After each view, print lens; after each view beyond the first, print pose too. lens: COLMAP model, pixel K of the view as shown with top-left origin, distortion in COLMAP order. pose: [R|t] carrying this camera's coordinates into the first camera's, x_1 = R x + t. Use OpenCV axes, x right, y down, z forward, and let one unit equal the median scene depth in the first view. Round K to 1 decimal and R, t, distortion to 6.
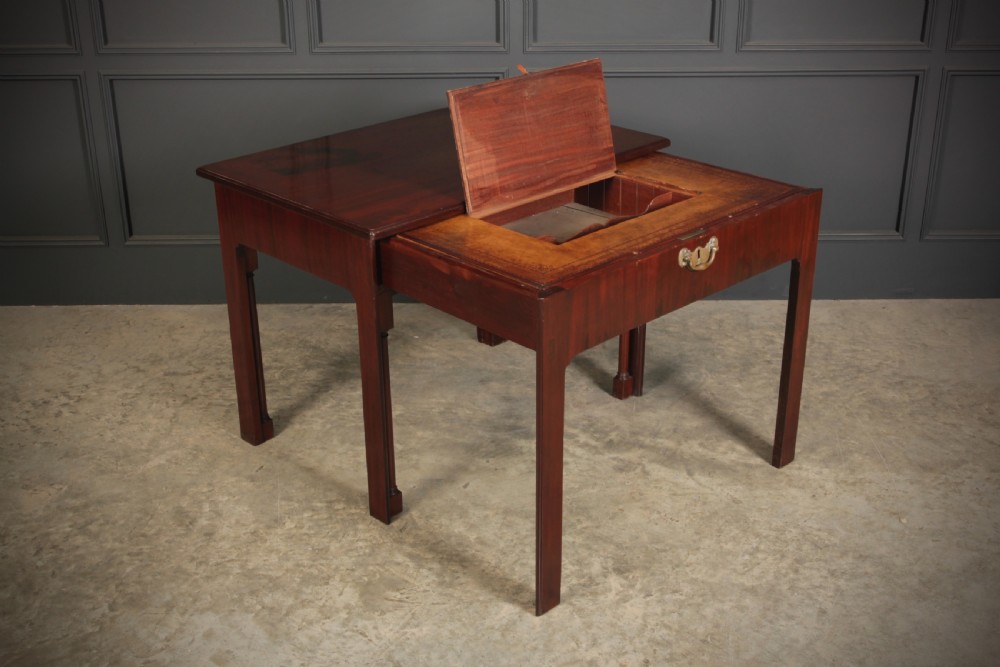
lens RADIAL K [[1266.7, 0, 500.0], [0, 1266.7, 333.5], [0, 0, 1]] dist [-0.032990, 0.042988]
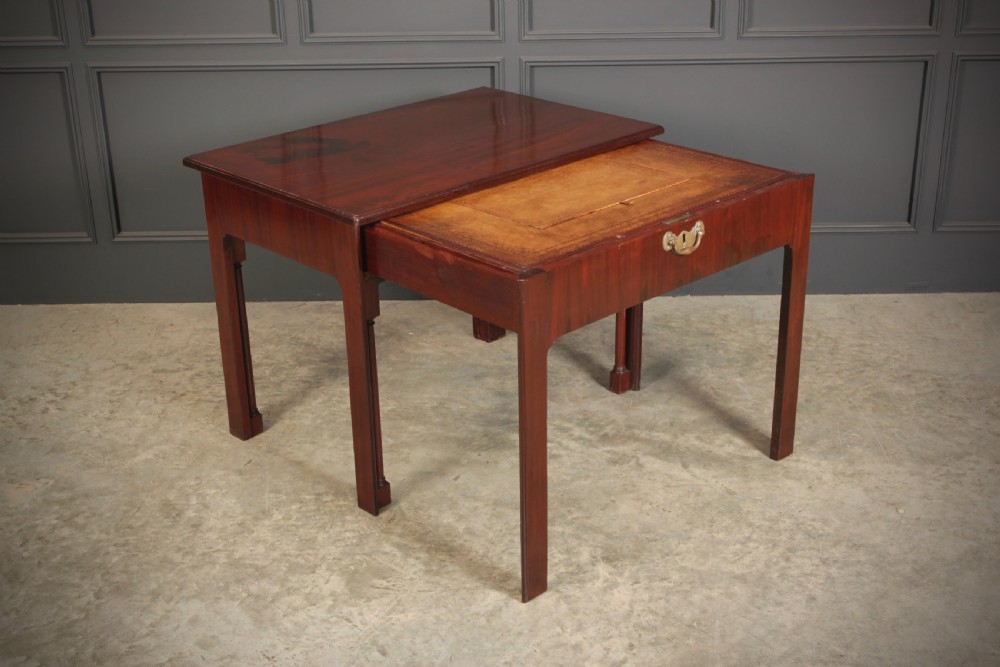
lens RADIAL K [[1372.5, 0, 498.6], [0, 1372.5, 334.9], [0, 0, 1]] dist [-0.014309, 0.049297]
pose [[0.999824, -0.004690, -0.018143, 0.025670], [0.004448, 0.999901, -0.013352, 0.022945], [0.018204, 0.013269, 0.999746, -0.068946]]
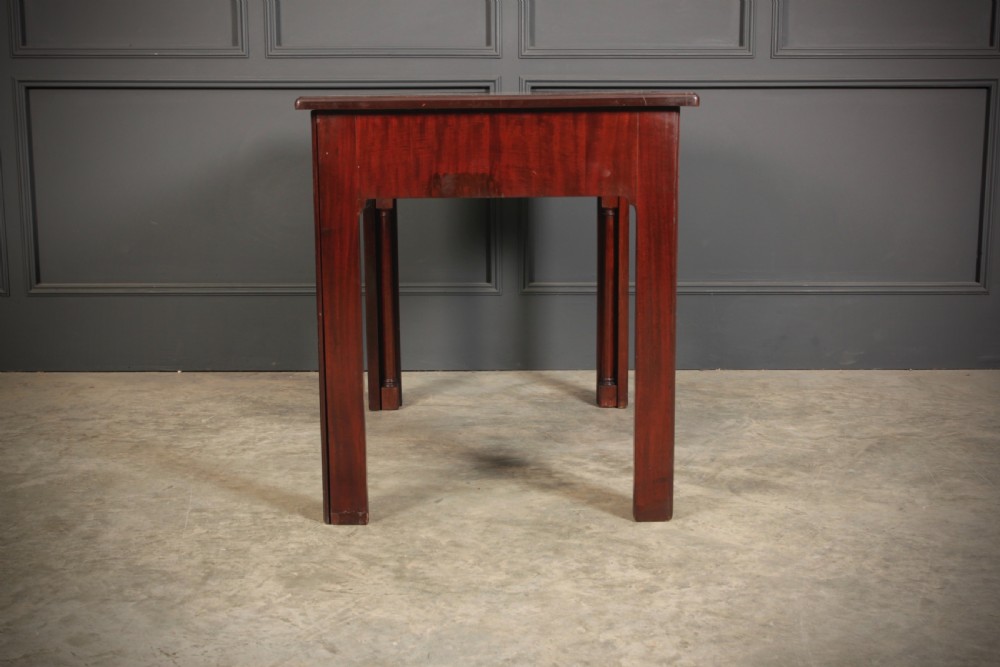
lens RADIAL K [[1423.6, 0, 500.0], [0, 1423.6, 333.5], [0, 0, 1]] dist [-0.010484, 0.054962]
pose [[0.999989, 0.003504, -0.003107, 0.012075], [-0.004141, 0.971411, -0.237368, 0.223823], [0.002186, 0.237378, 0.971415, 0.150933]]
